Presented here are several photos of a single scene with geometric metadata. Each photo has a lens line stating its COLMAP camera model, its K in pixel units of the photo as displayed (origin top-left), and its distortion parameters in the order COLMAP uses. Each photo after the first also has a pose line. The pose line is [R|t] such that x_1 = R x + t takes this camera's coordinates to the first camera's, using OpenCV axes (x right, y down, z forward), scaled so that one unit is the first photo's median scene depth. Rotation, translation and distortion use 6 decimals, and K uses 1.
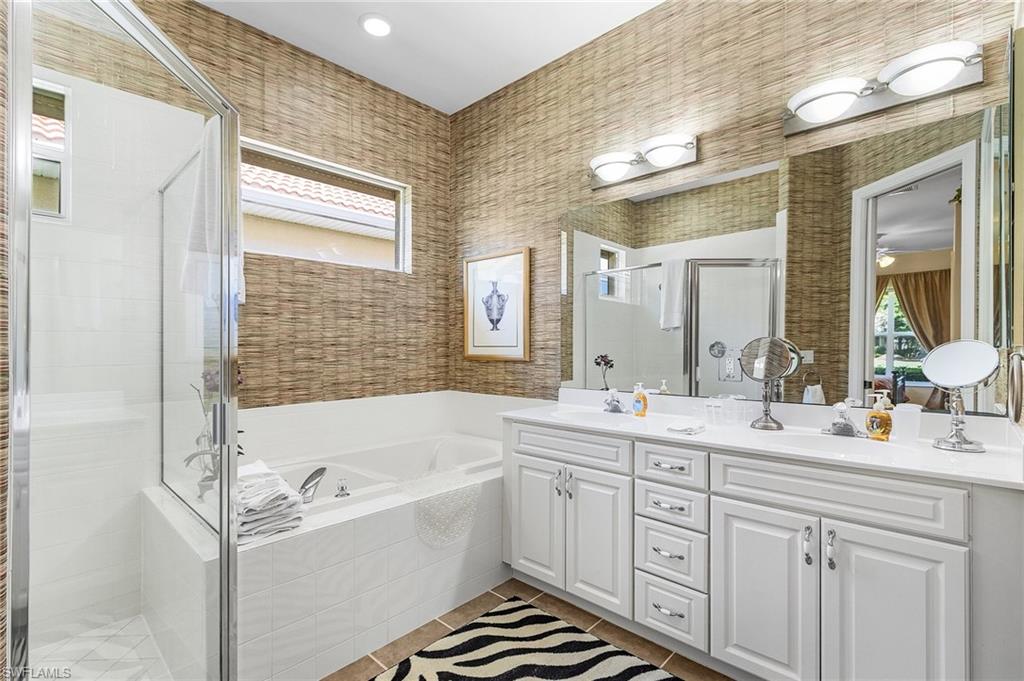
lens RADIAL K [[474.6, 0, 495.4], [0, 474.6, 345.8], [0, 0, 1]] dist [0.004098, -0.000977]
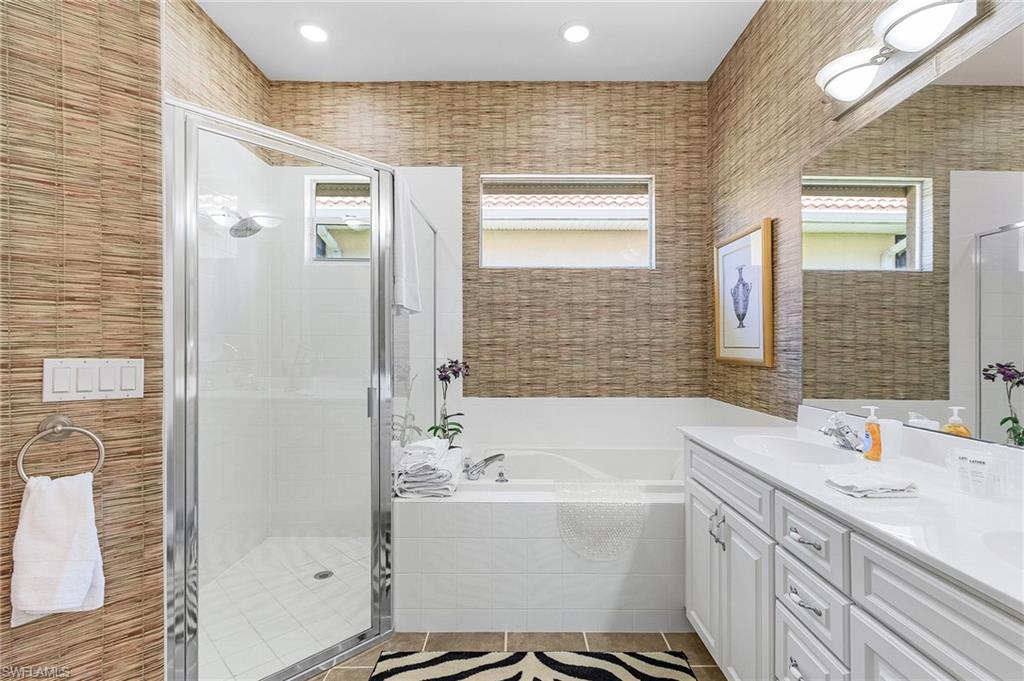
lens RADIAL K [[474.6, 0, 510.9], [0, 474.6, 343.7], [0, 0, 1]] dist [0.004098, -0.000977]
pose [[0.693415, 0.001119, -0.720538, 0.333658], [-0.005105, 0.999981, -0.003360, -0.000761], [0.720521, 0.006008, 0.693408, 0.167509]]
